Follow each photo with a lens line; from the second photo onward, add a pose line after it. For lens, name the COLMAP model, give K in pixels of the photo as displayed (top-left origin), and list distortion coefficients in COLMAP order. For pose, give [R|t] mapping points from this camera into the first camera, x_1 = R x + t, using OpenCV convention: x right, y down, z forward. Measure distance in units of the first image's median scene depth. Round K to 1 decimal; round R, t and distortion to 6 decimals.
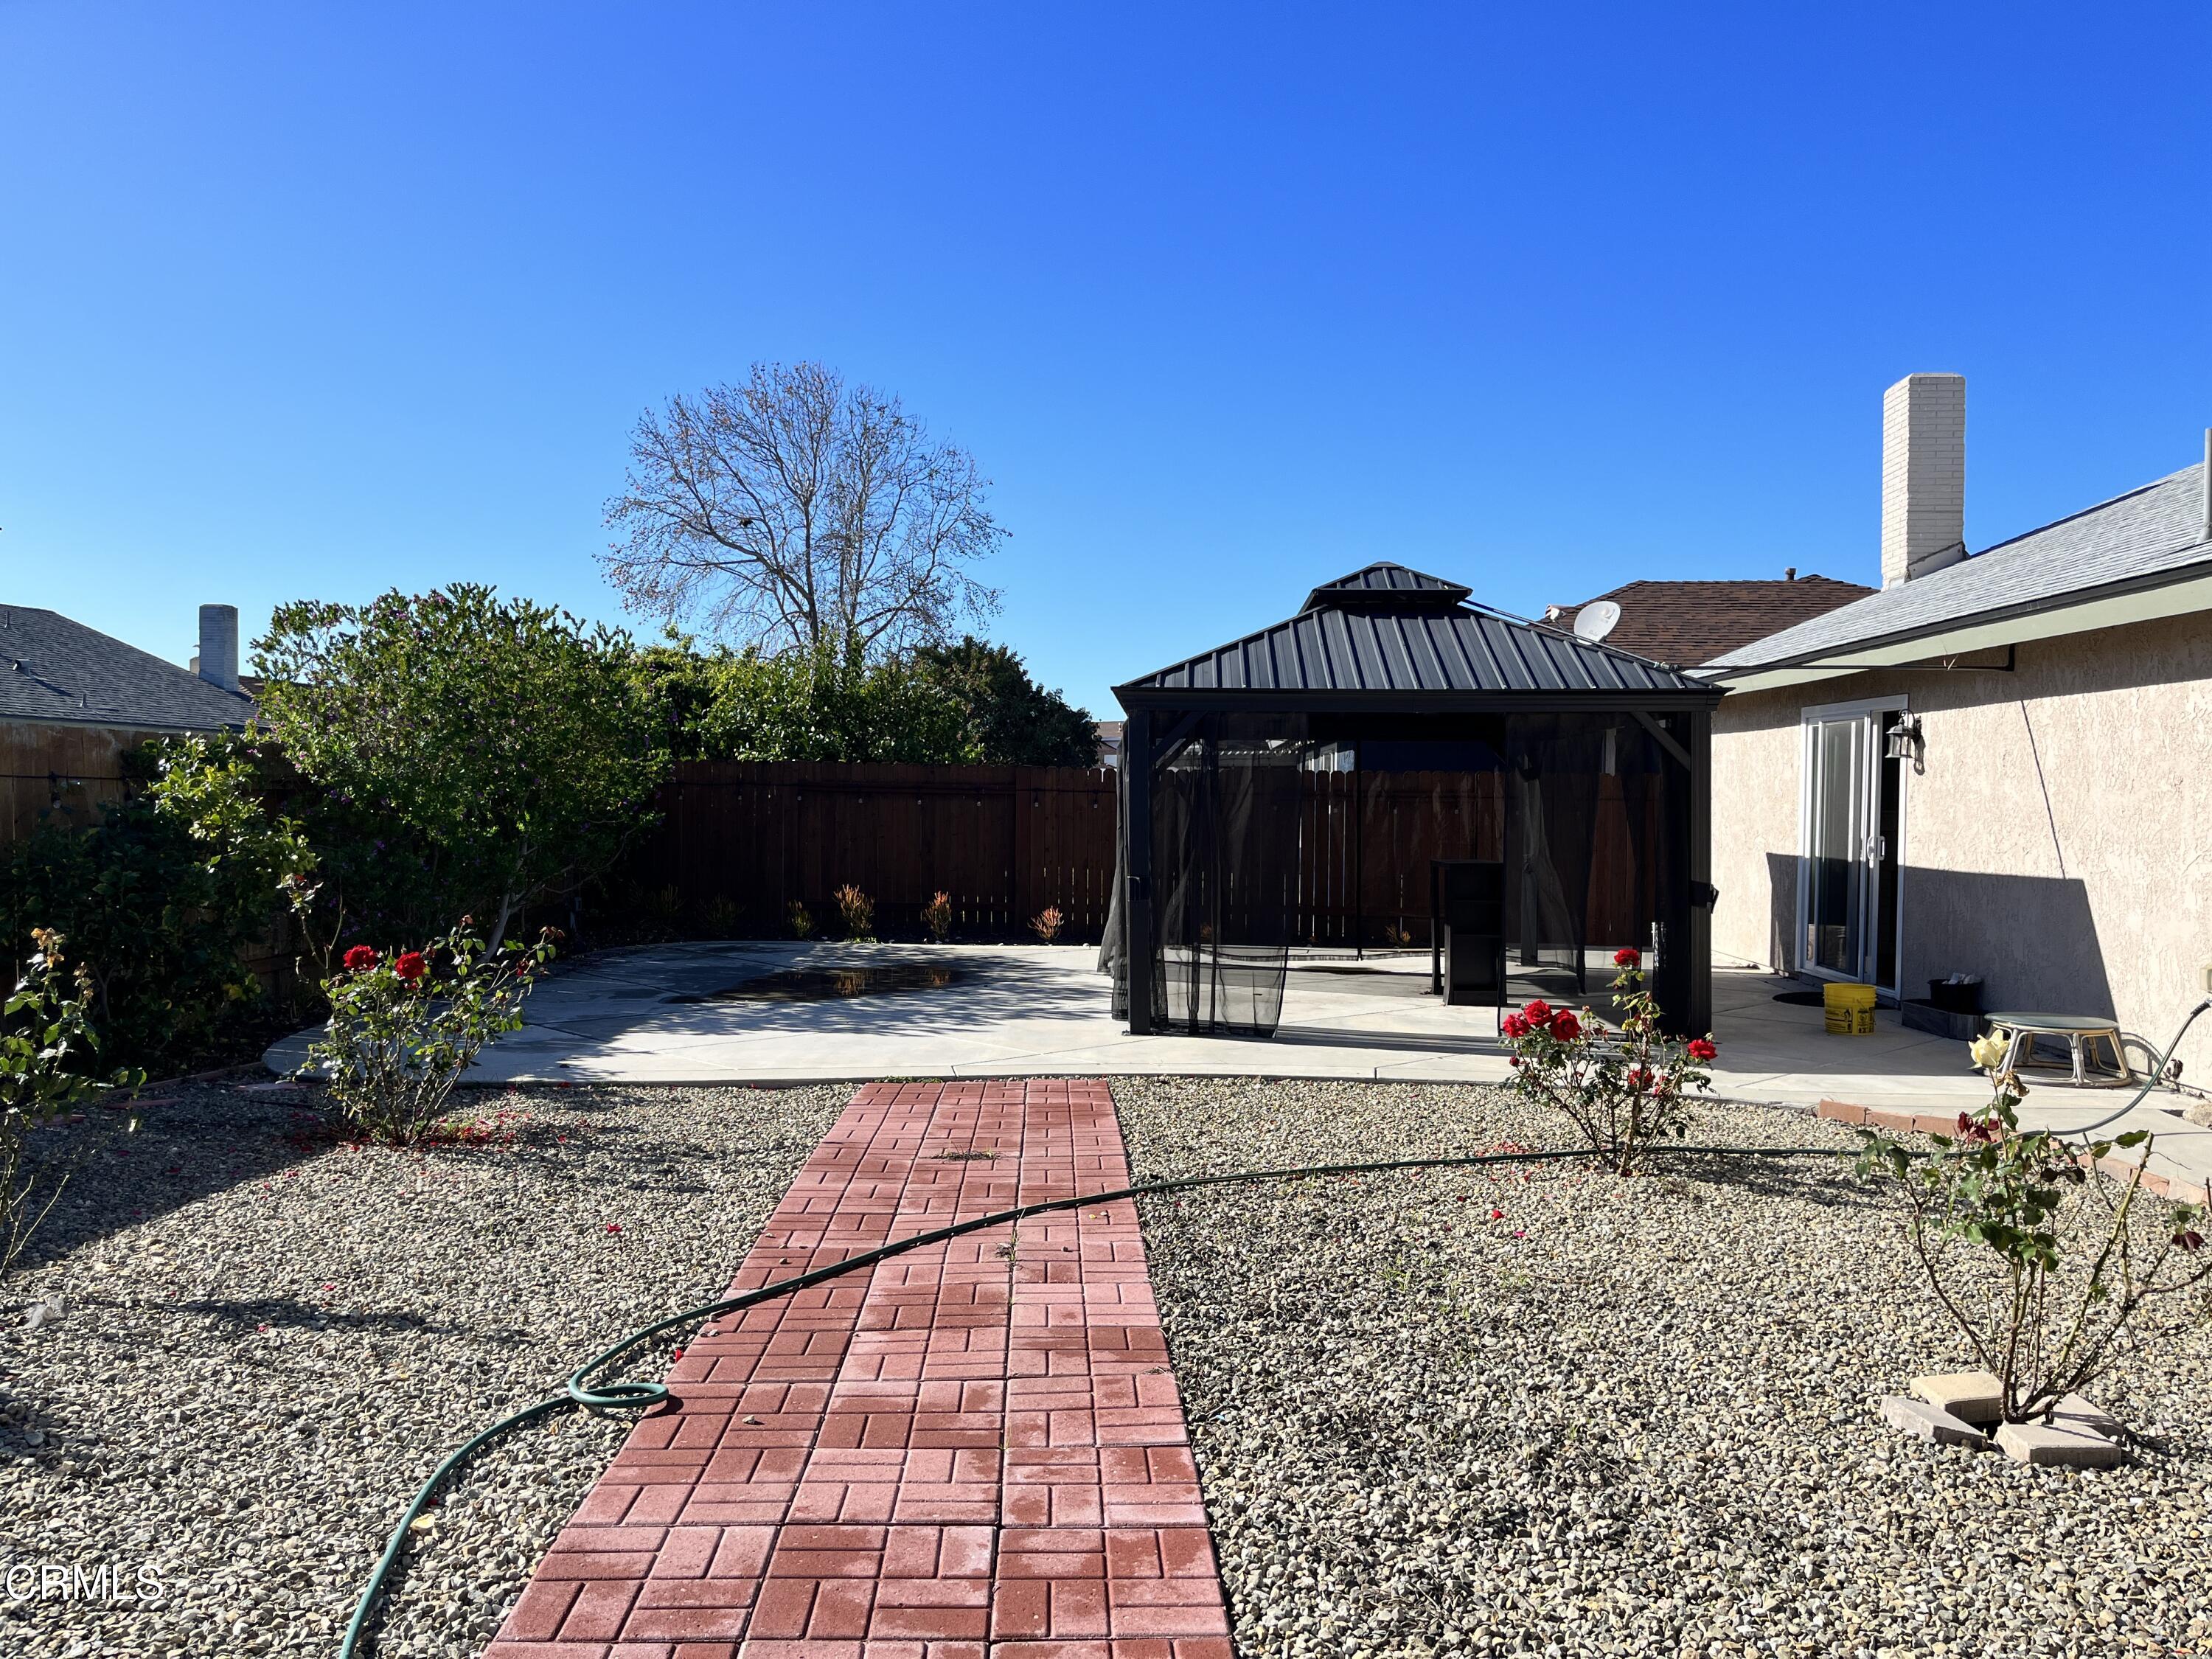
lens RADIAL K [[1676.2, 0, 1121.2], [0, 1676.2, 836.4], [0, 0, 1]] dist [0.080052, -0.120639]
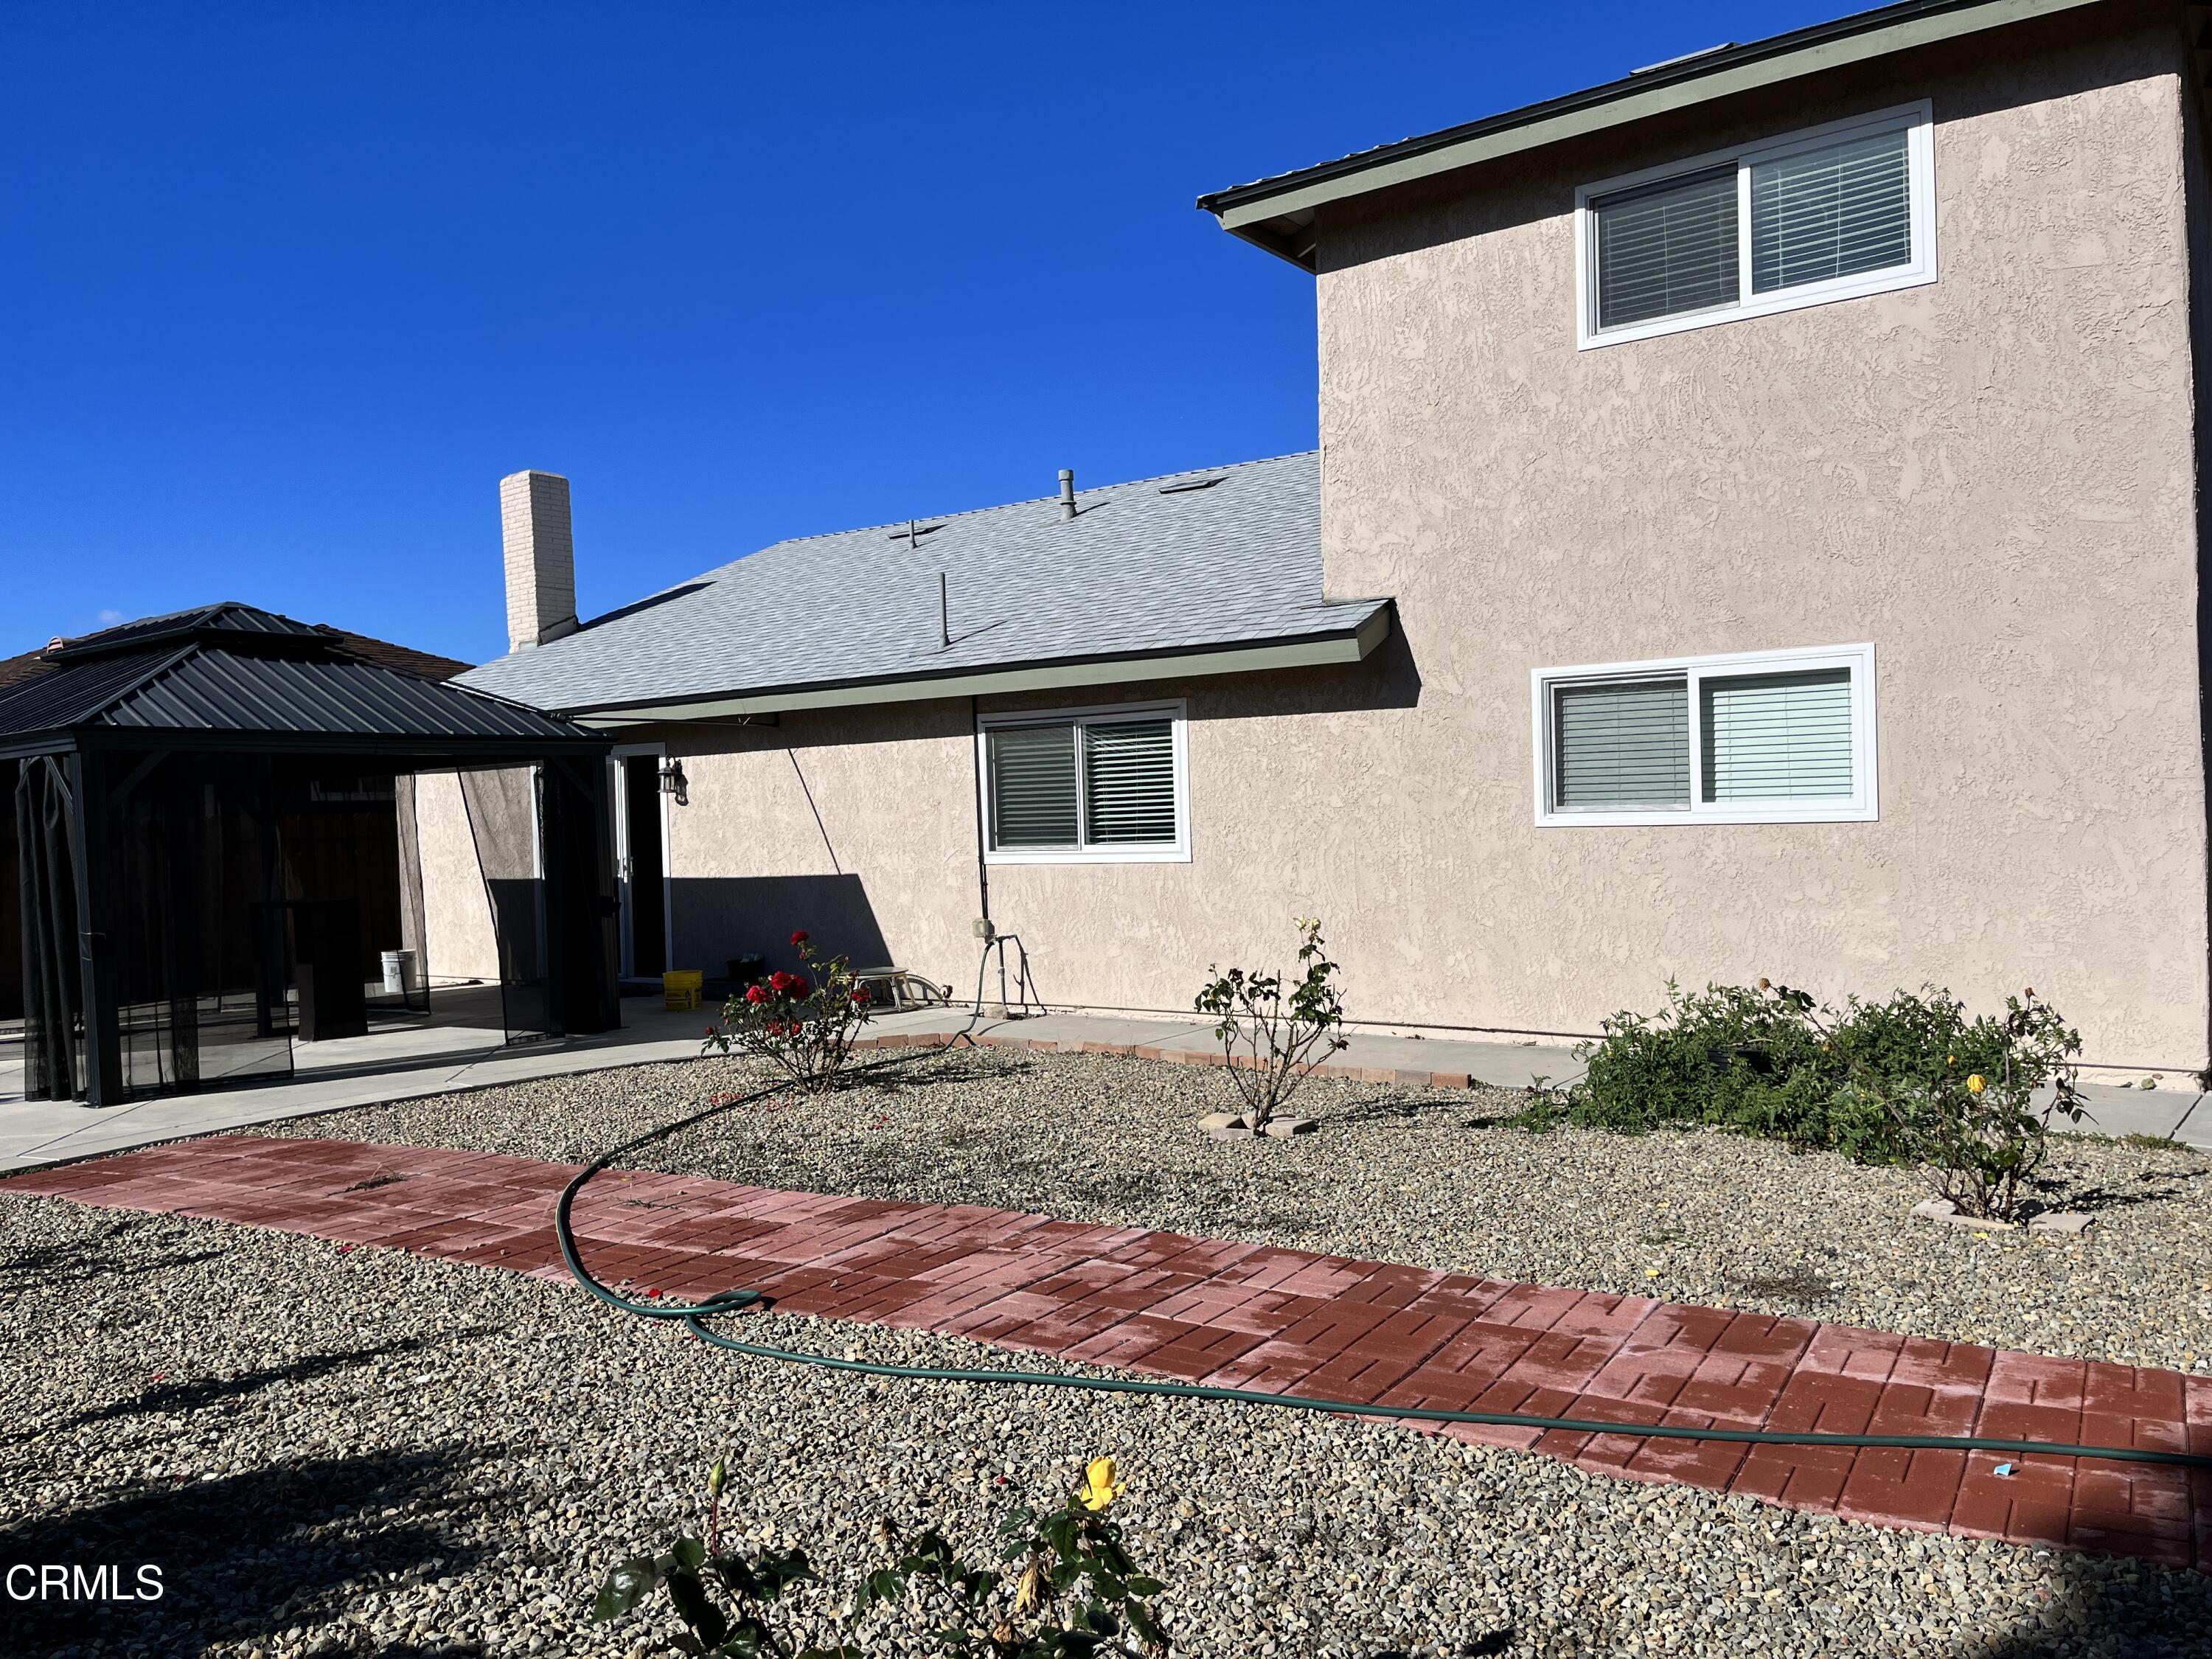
lens RADIAL K [[1676.2, 0, 1121.2], [0, 1676.2, 836.4], [0, 0, 1]] dist [0.080052, -0.120639]
pose [[0.556513, -0.035595, 0.830076, -0.453879], [0.056376, 0.998397, 0.005016, -0.000877], [-0.828924, 0.044005, 0.557628, 0.020289]]
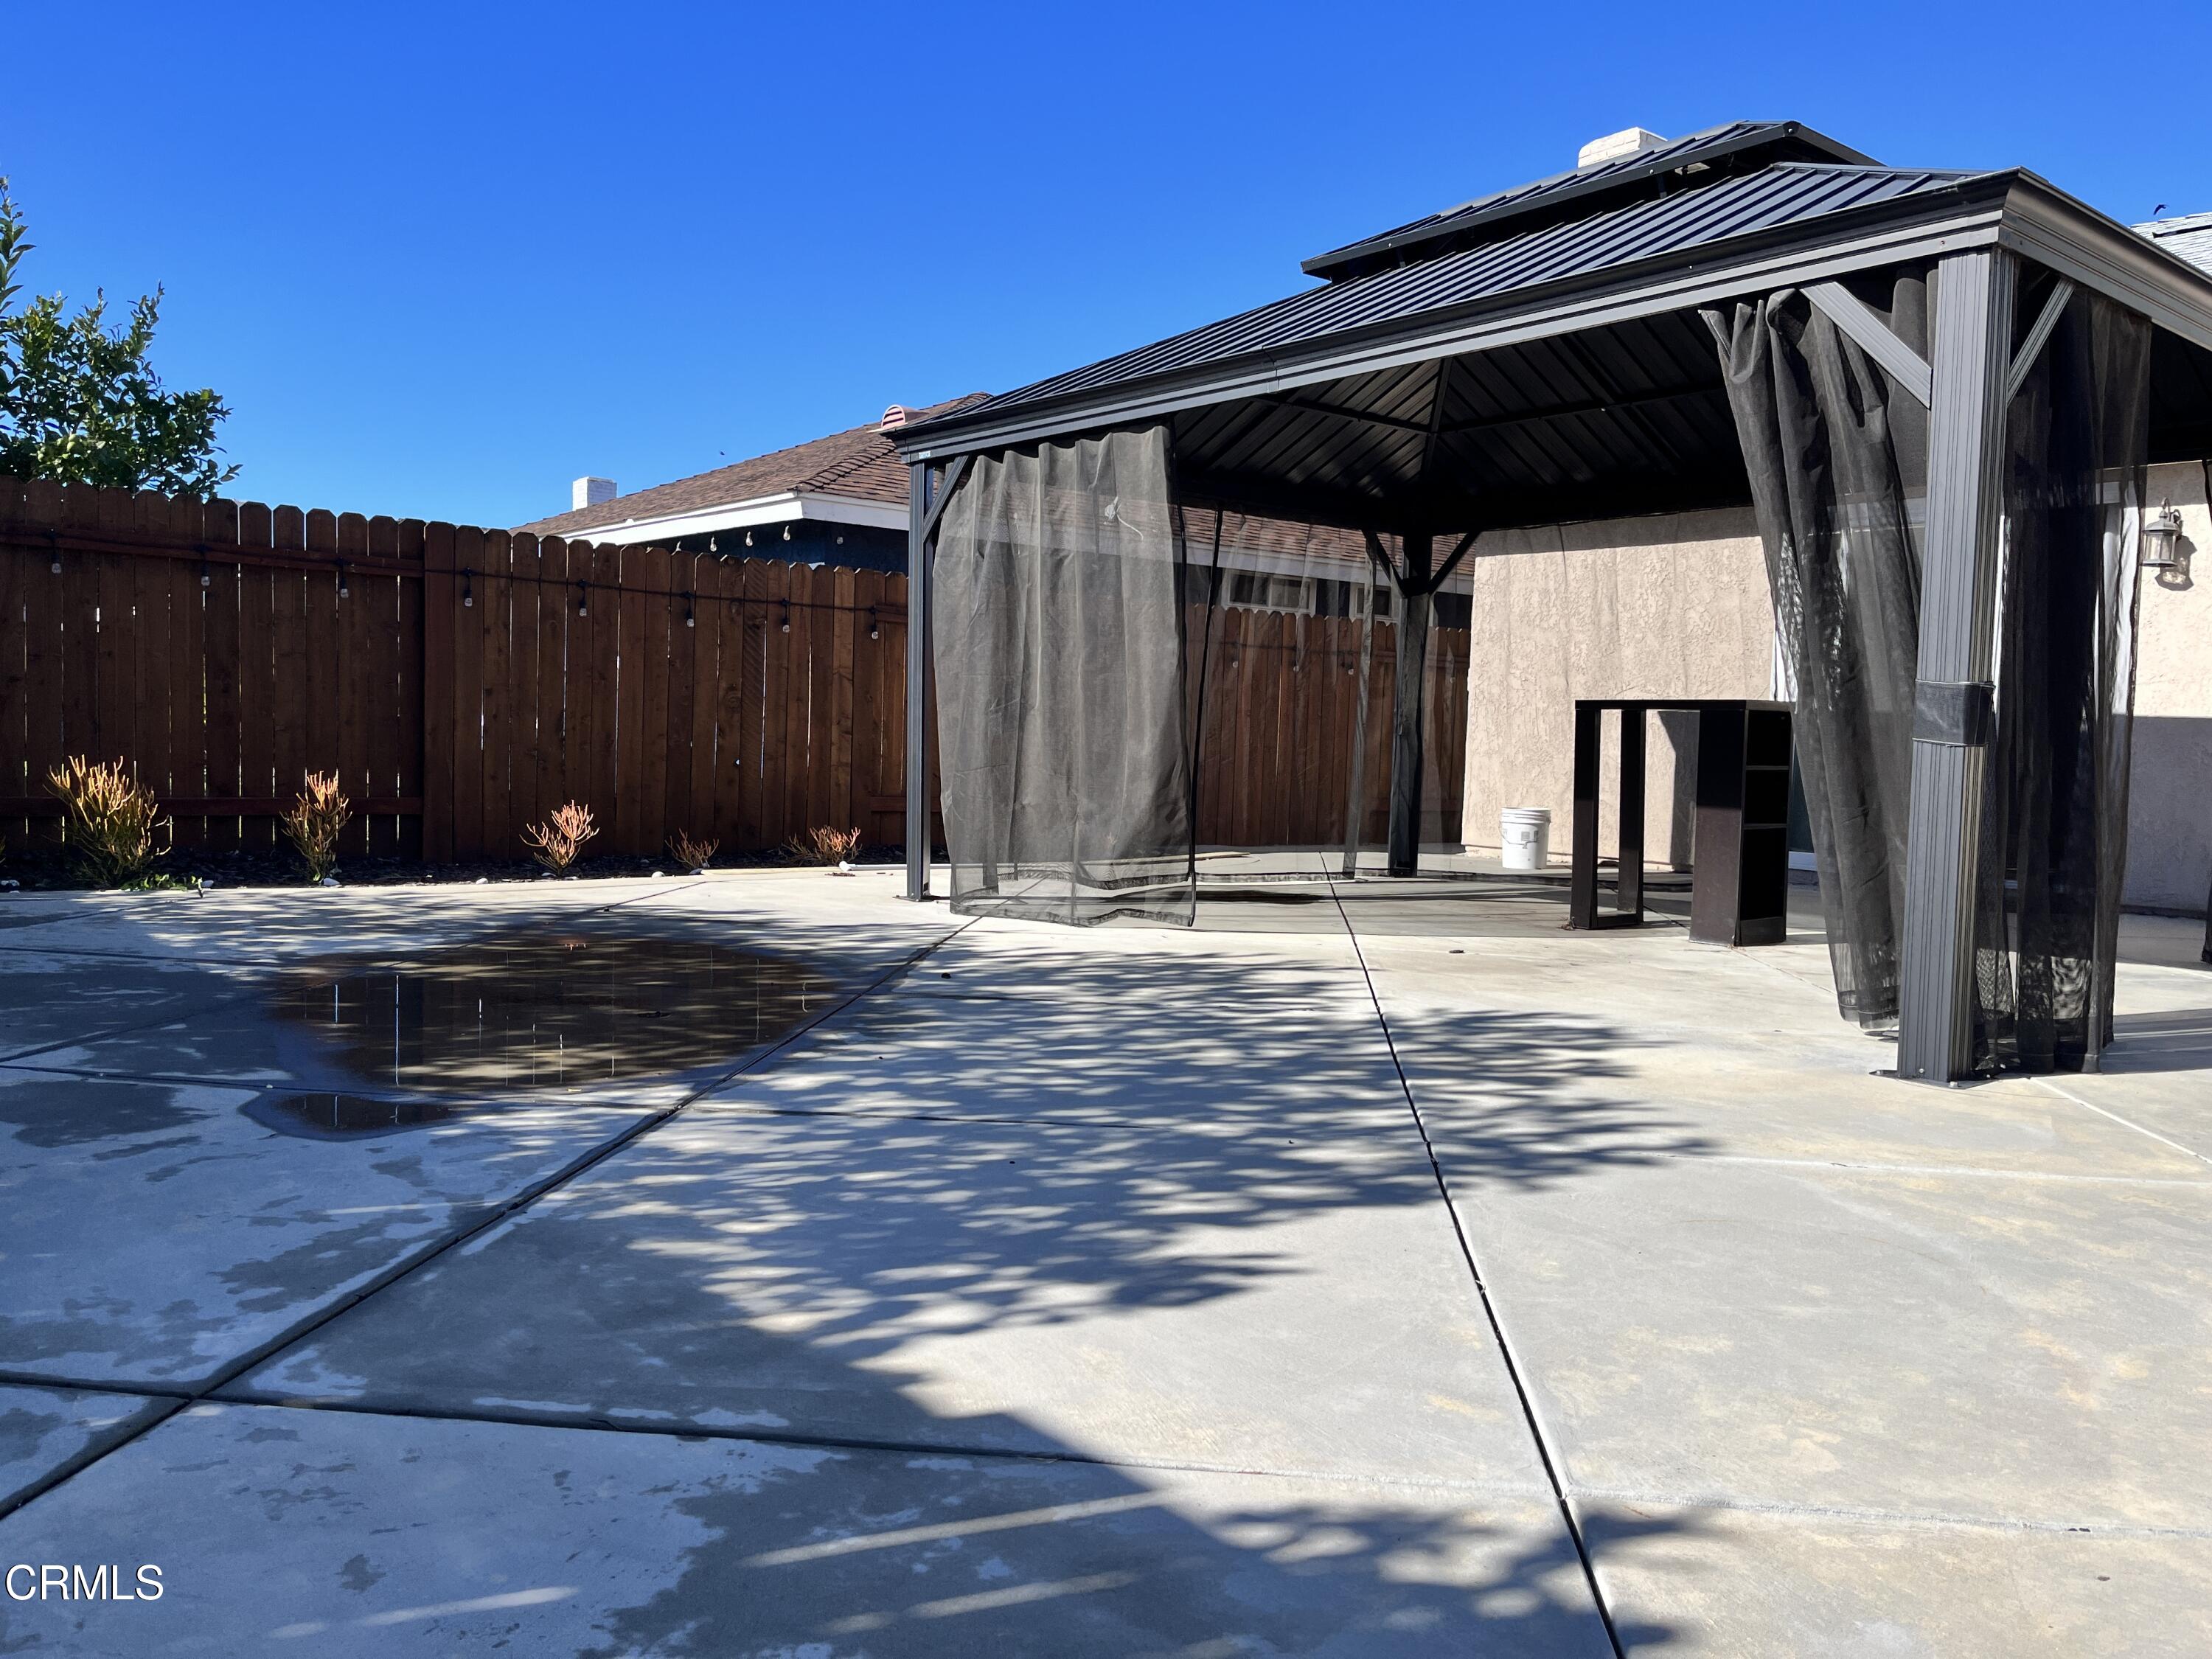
lens RADIAL K [[1676.2, 0, 1121.2], [0, 1676.2, 836.4], [0, 0, 1]] dist [0.080052, -0.120639]
pose [[0.755263, -0.028864, 0.654786, -0.411931], [-0.006593, 0.998645, 0.051627, 0.041328], [-0.655388, -0.043309, 0.754049, 0.837862]]
